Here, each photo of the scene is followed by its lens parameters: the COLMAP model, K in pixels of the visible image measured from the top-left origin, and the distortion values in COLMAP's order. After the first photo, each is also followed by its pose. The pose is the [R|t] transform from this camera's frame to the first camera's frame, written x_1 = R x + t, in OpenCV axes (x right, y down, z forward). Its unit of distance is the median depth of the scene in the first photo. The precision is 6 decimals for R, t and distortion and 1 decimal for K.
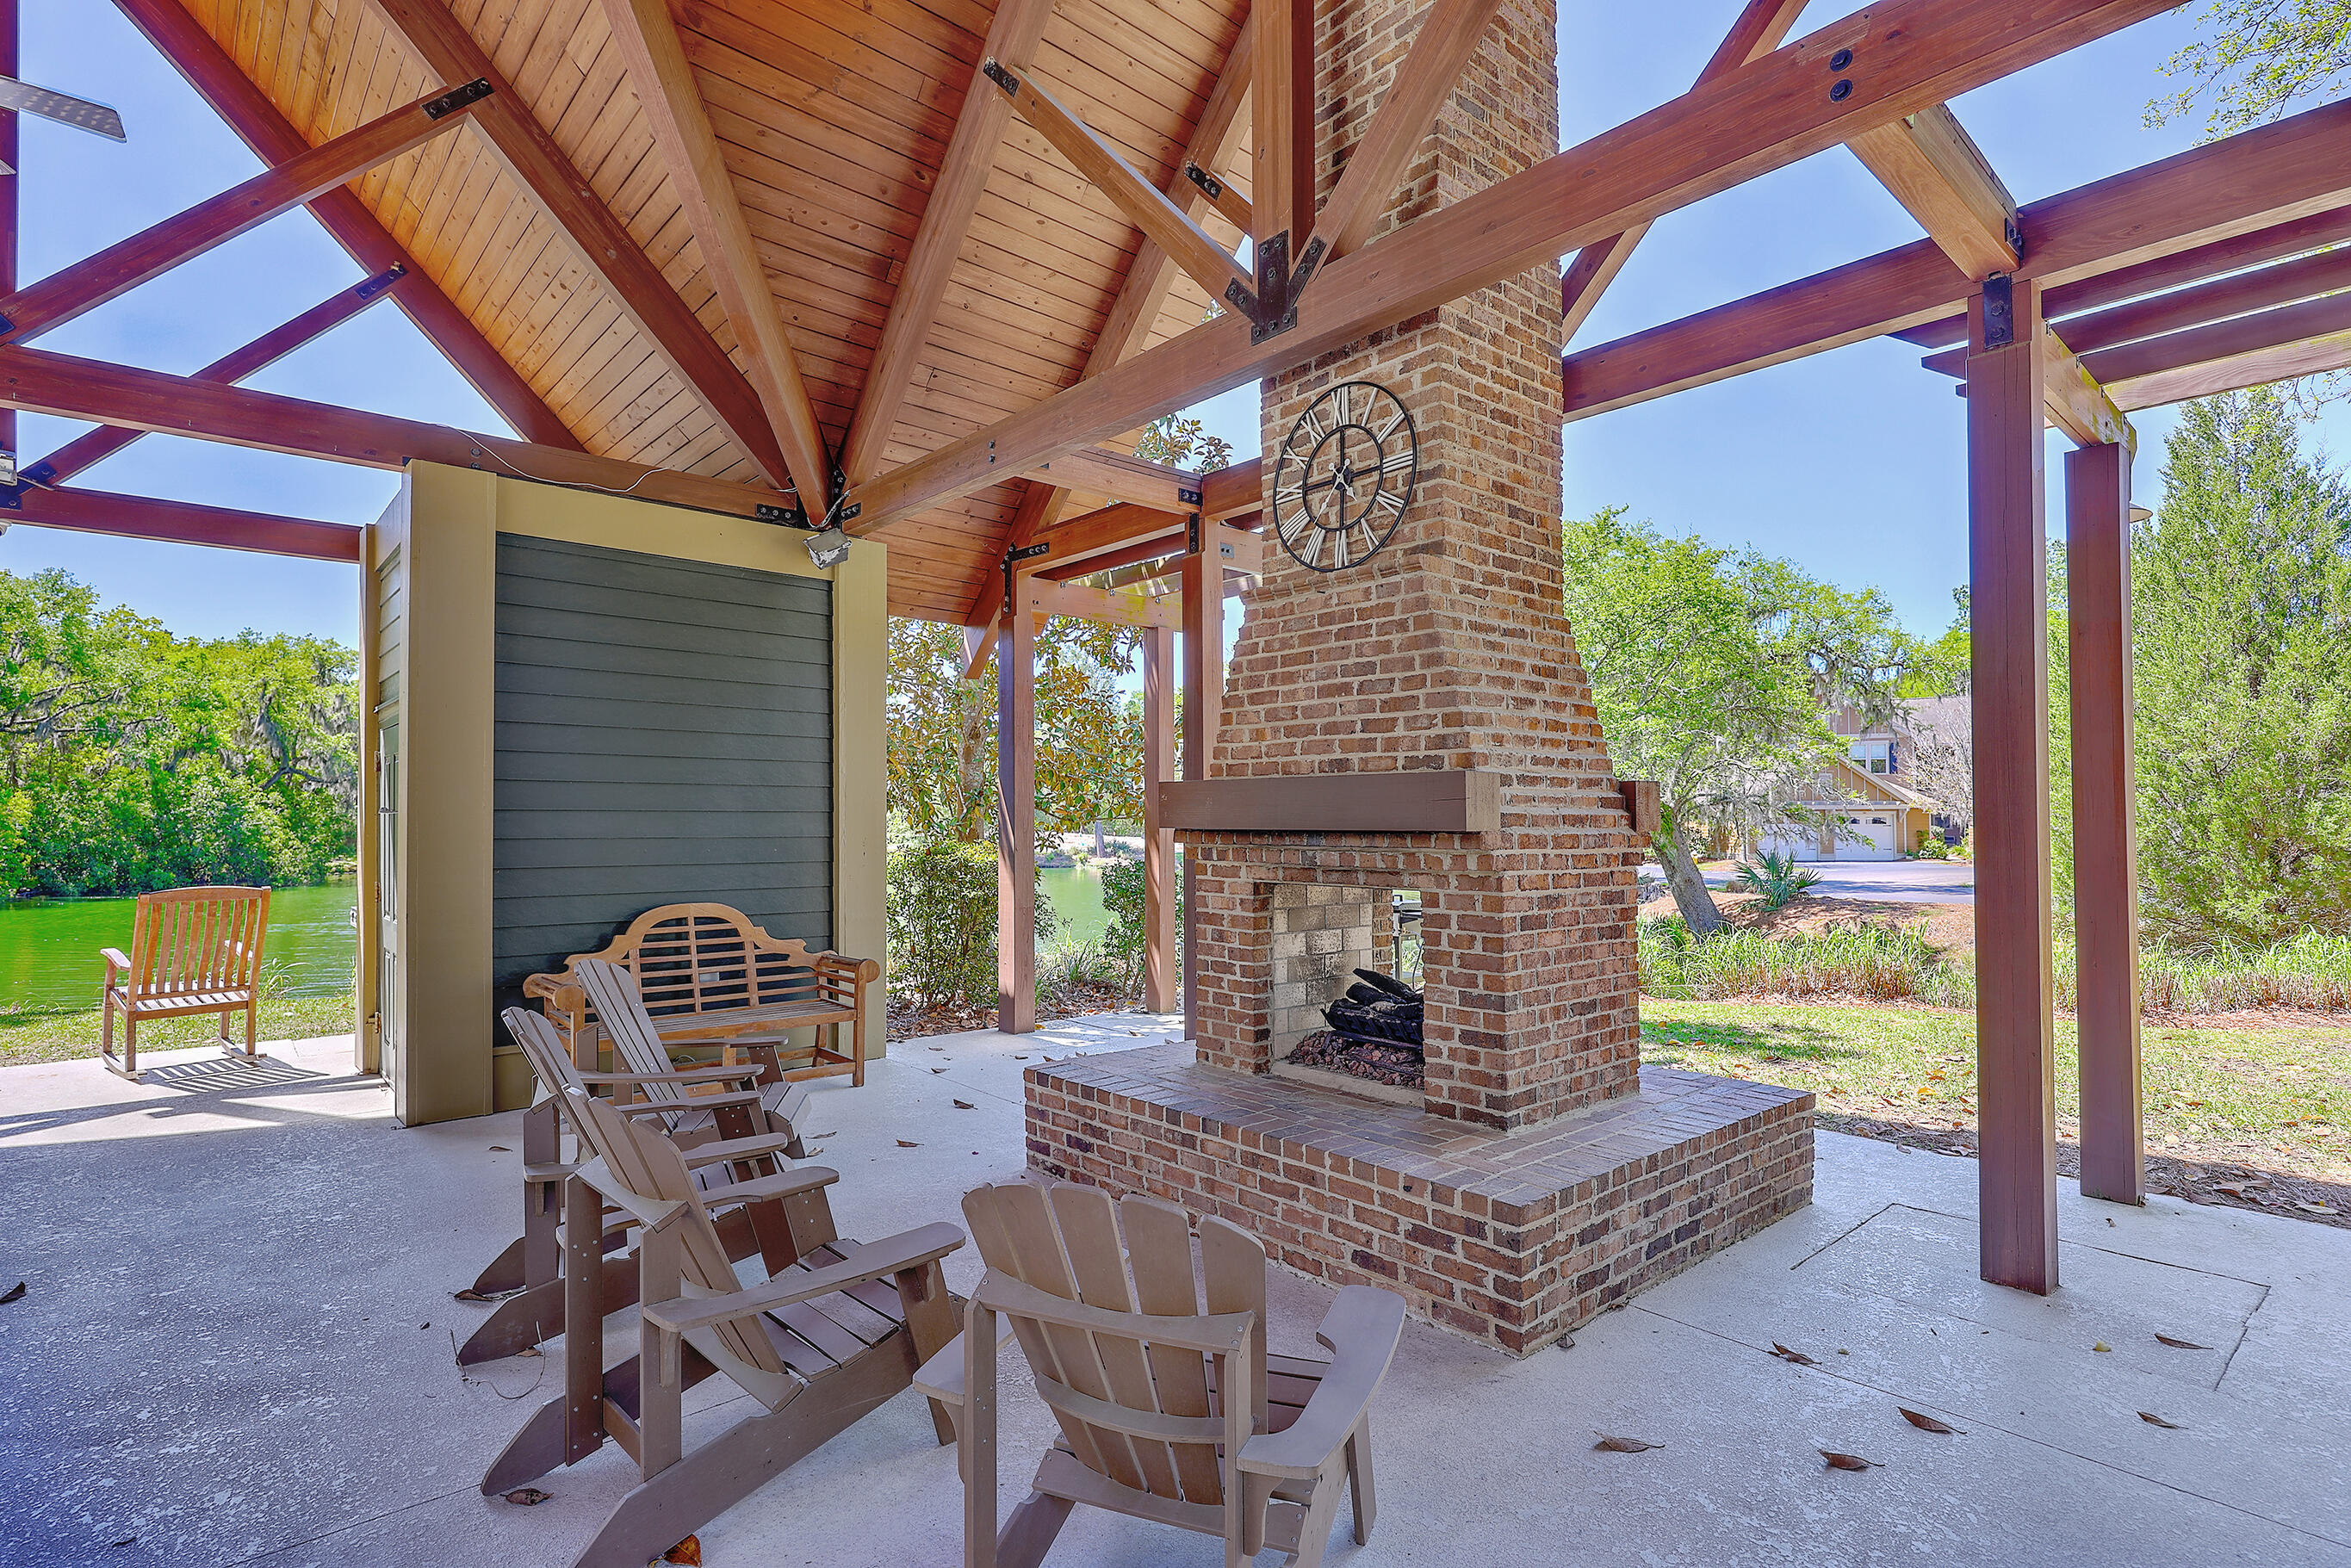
lens RADIAL K [[1139.7, 0, 1140.2], [0, 1139.7, 822.8], [0, 0, 1]] dist [0.001735, -0.001133]
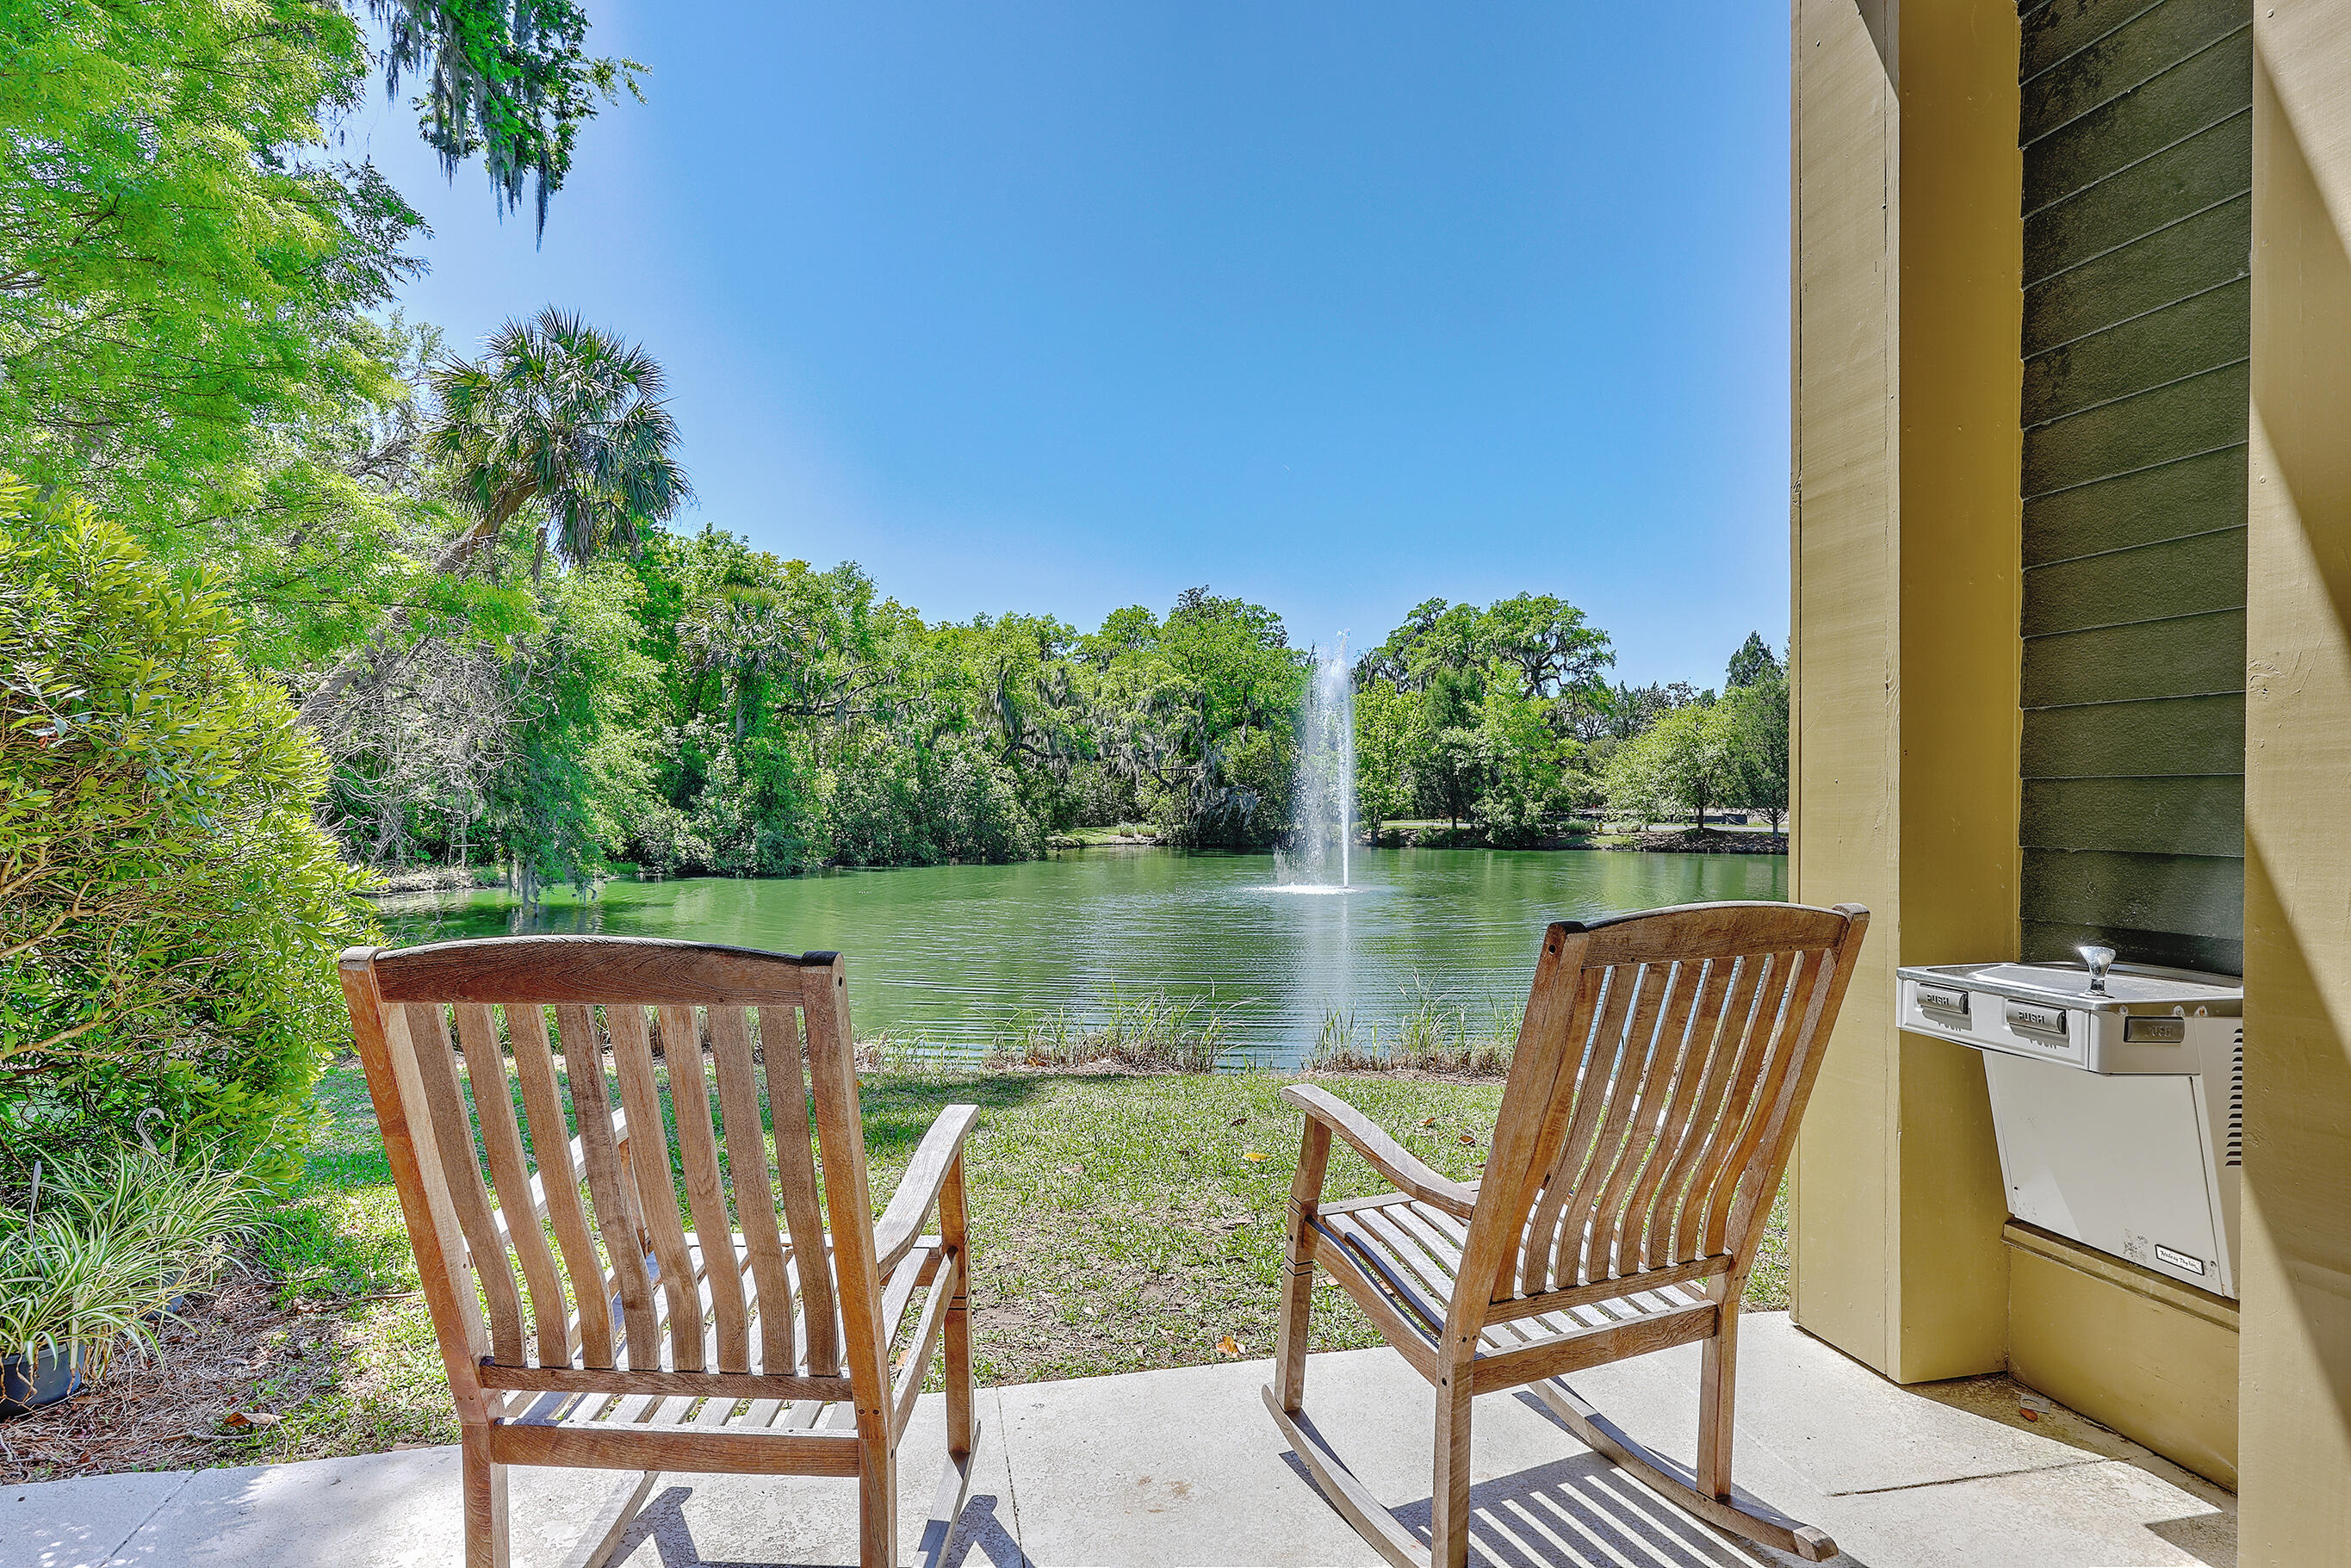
lens RADIAL K [[1280.2, 0, 1172.3], [0, 1280.2, 794.1], [0, 0, 1]] dist [0.000439, 0.000049]
pose [[0.877504, -0.003381, -0.479557, -0.094004], [0.001918, 0.999992, -0.003541, 0.001501], [0.479565, 0.002187, 0.877503, 0.077982]]
